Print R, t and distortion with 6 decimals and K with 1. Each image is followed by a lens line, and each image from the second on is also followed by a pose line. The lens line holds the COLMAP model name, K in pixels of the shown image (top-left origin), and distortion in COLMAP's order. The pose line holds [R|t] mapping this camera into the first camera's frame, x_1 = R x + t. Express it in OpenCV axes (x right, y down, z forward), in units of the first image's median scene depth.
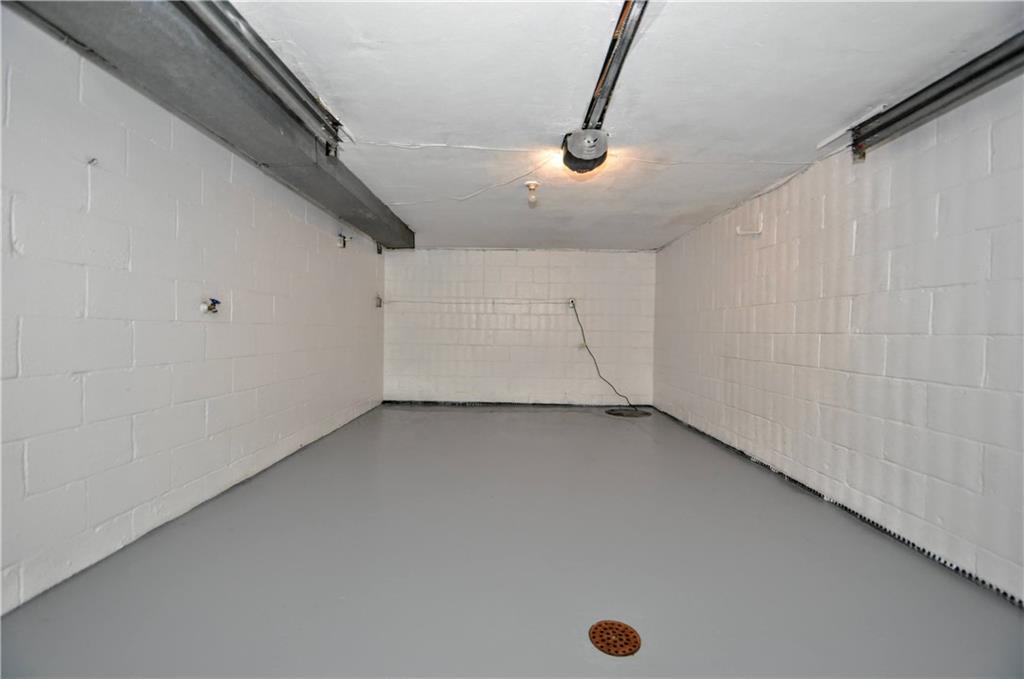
lens RADIAL K [[445.1, 0, 508.4], [0, 445.1, 339.6], [0, 0, 1]] dist [0.014573, -0.017210]
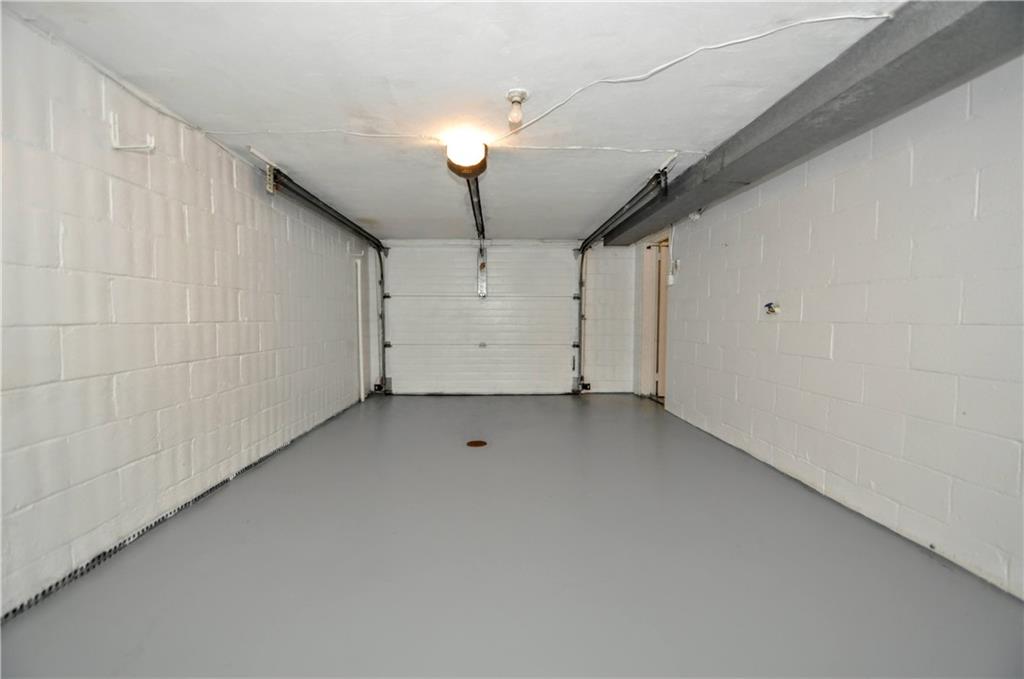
lens RADIAL K [[445.1, 0, 508.4], [0, 445.1, 339.6], [0, 0, 1]] dist [0.014573, -0.017210]
pose [[-0.998733, -0.016871, -0.047410, 0.100433], [-0.019964, 0.997649, 0.065551, -0.048411], [0.046193, 0.066414, -0.996722, 1.859340]]
